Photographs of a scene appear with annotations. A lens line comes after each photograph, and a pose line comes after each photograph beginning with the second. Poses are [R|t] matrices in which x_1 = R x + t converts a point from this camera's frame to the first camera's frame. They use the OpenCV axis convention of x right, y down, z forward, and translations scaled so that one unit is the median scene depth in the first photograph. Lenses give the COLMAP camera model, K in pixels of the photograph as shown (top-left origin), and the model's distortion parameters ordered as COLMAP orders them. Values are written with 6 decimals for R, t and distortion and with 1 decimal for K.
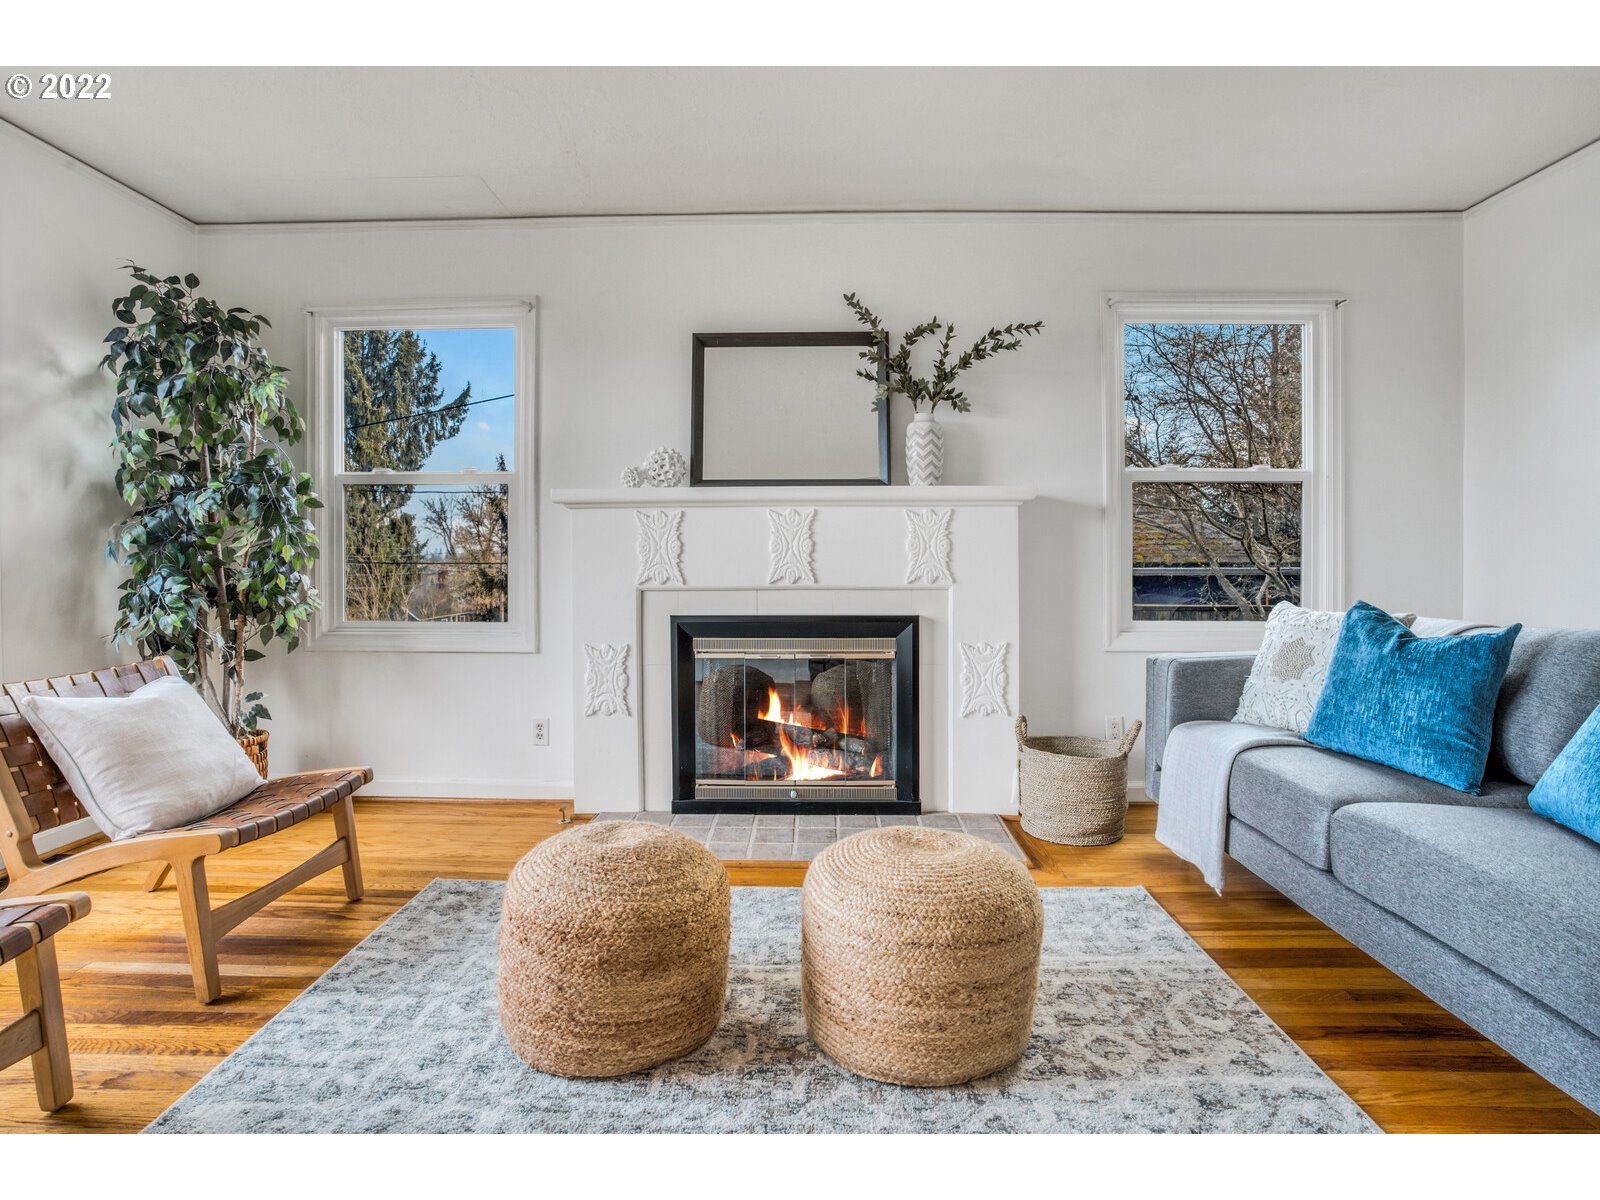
lens RADIAL K [[872.0, 0, 885.9], [0, 872.0, 551.0], [0, 0, 1]] dist [-0.043149, 0.015143]
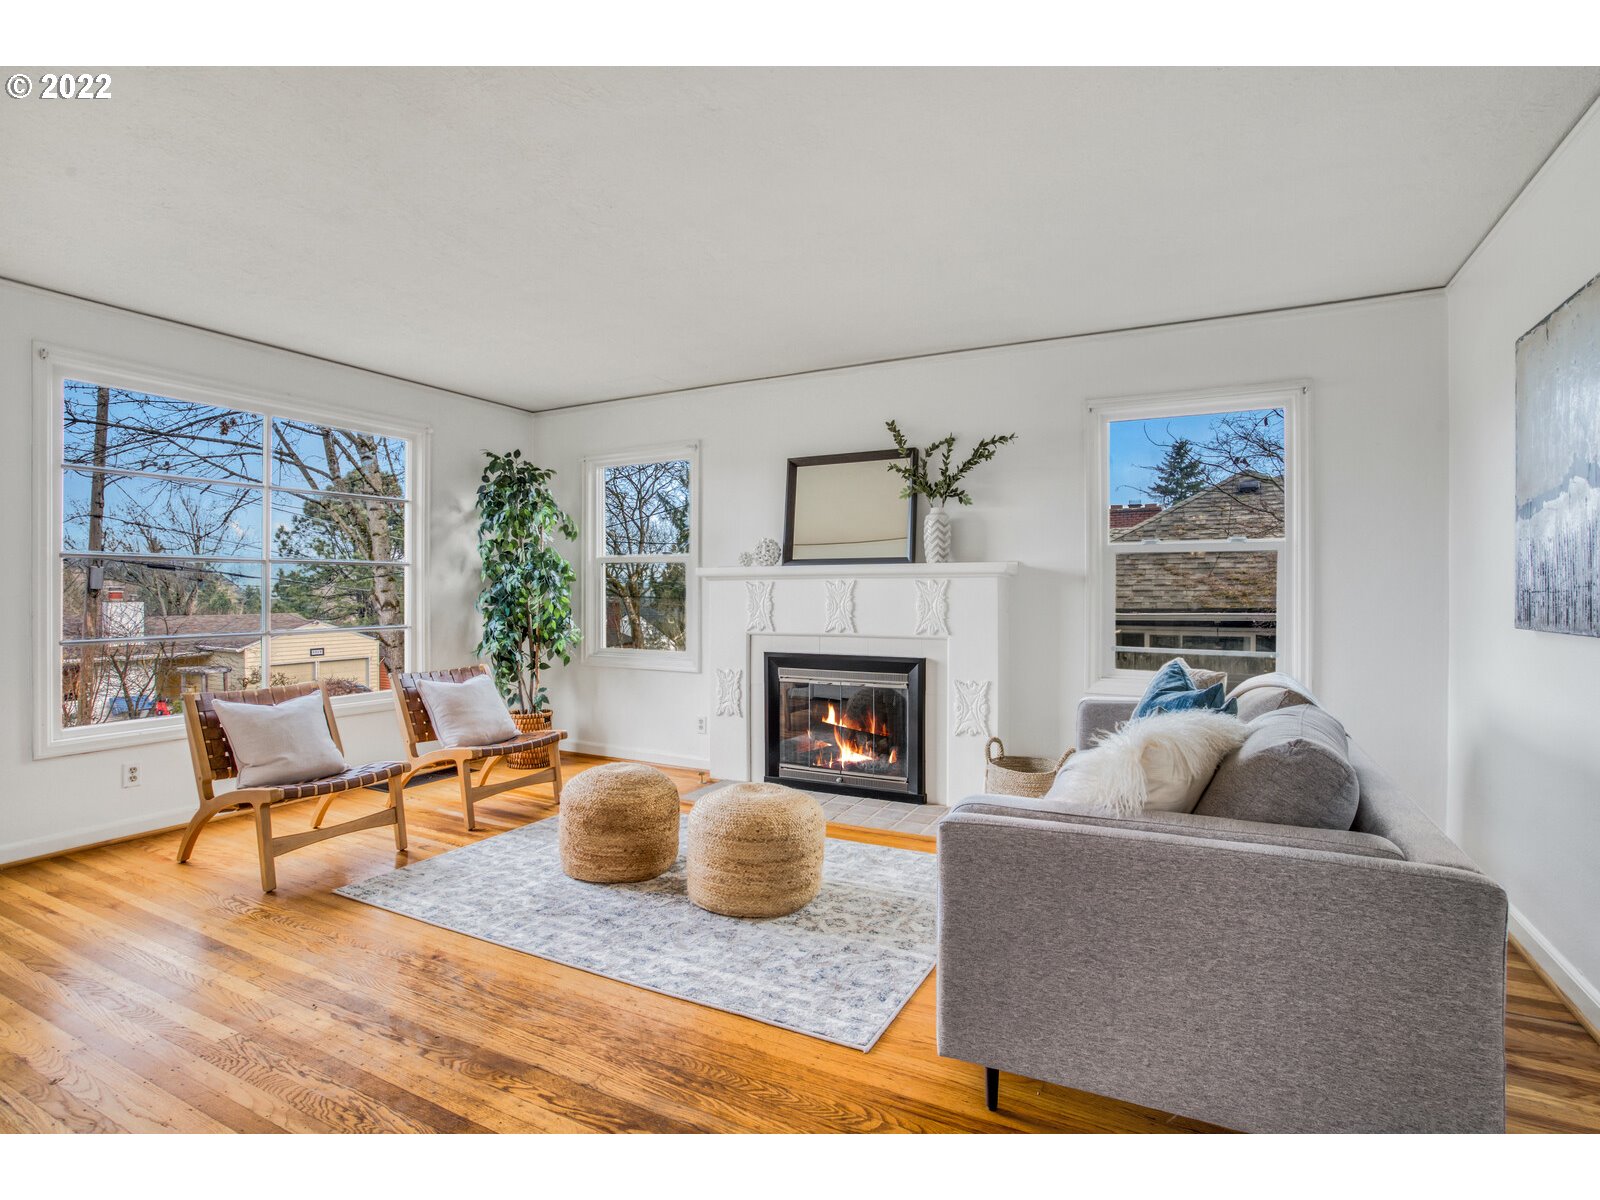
lens RADIAL K [[800.3, 0, 801.5], [0, 800.3, 587.5], [0, 0, 1]] dist [-0.043859, 0.000891]
pose [[0.892330, 0.000496, -0.451383, 0.429500], [-0.002079, 0.999993, -0.003010, -0.032039], [0.451378, 0.003625, 0.892325, -0.196420]]
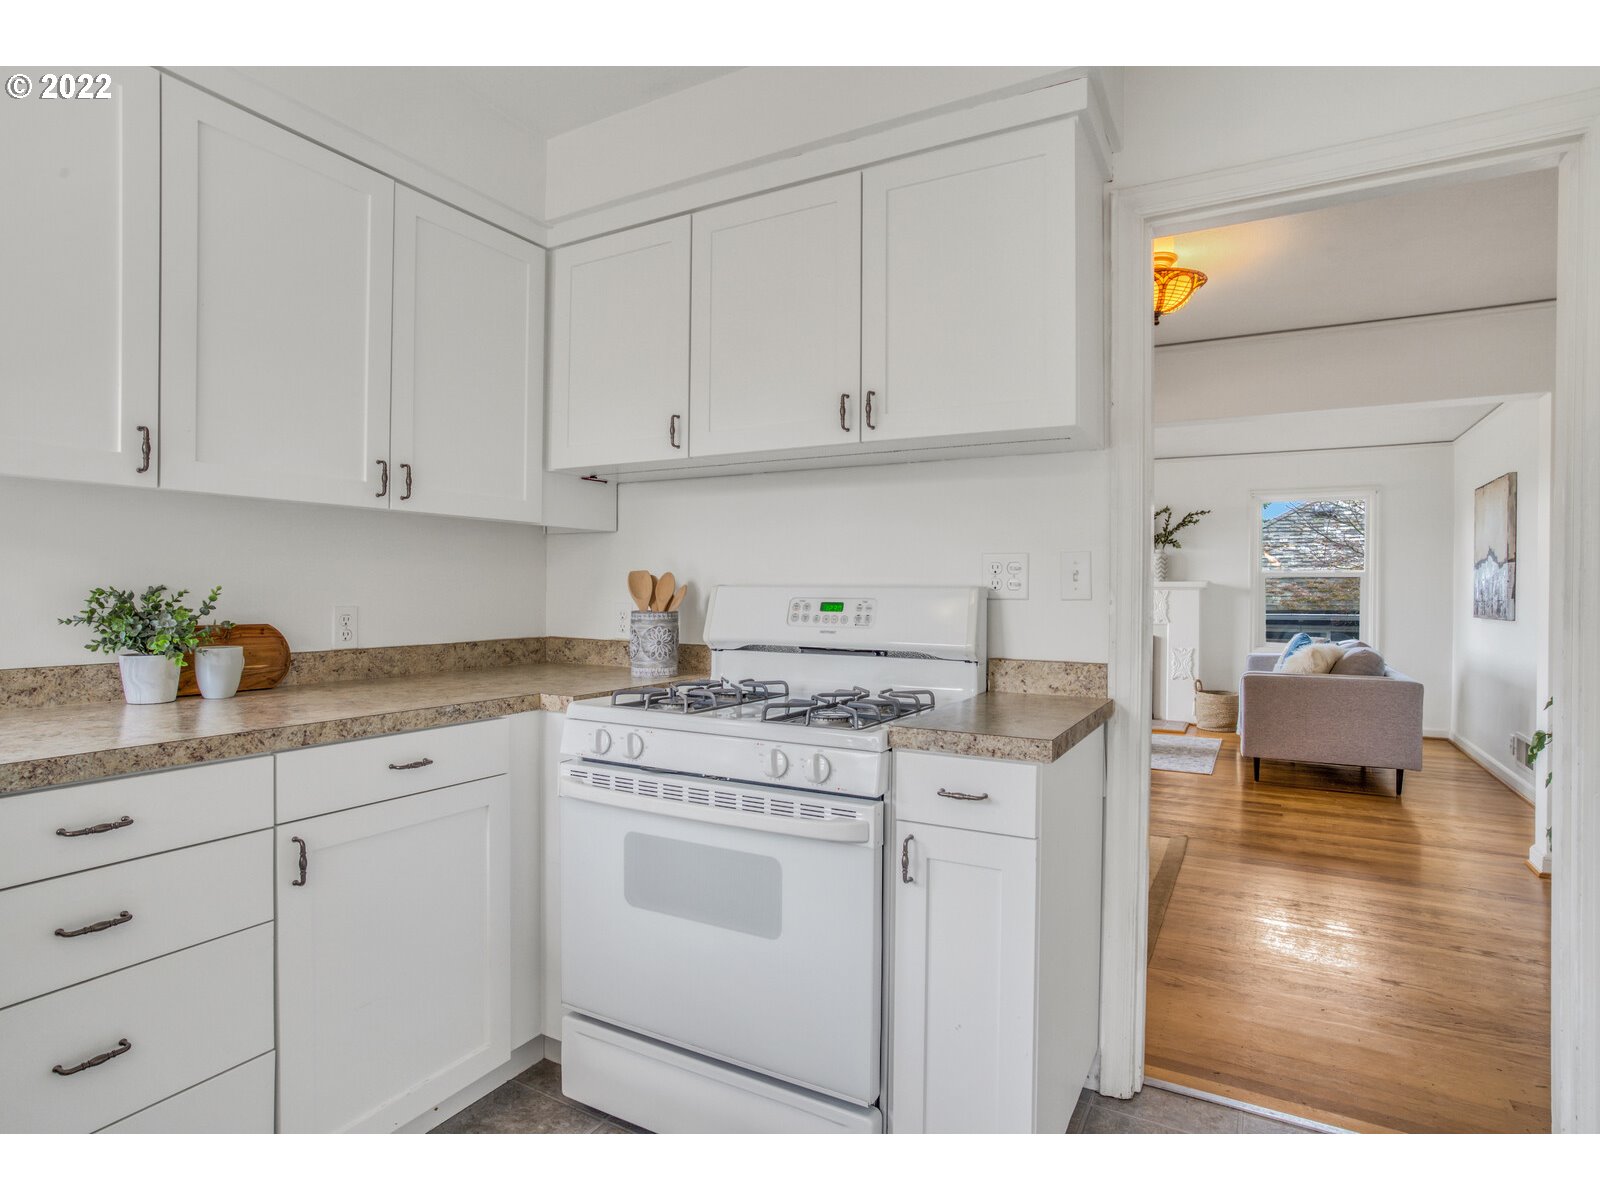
lens RADIAL K [[852.4, 0, 807.6], [0, 852.4, 595.5], [0, 0, 1]] dist [-0.025859, -0.000420]
pose [[0.875297, 0.012675, -0.483419, 0.332598], [-0.011614, 0.999919, 0.005189, -0.036892], [0.483446, 0.001072, 0.875374, -1.498450]]
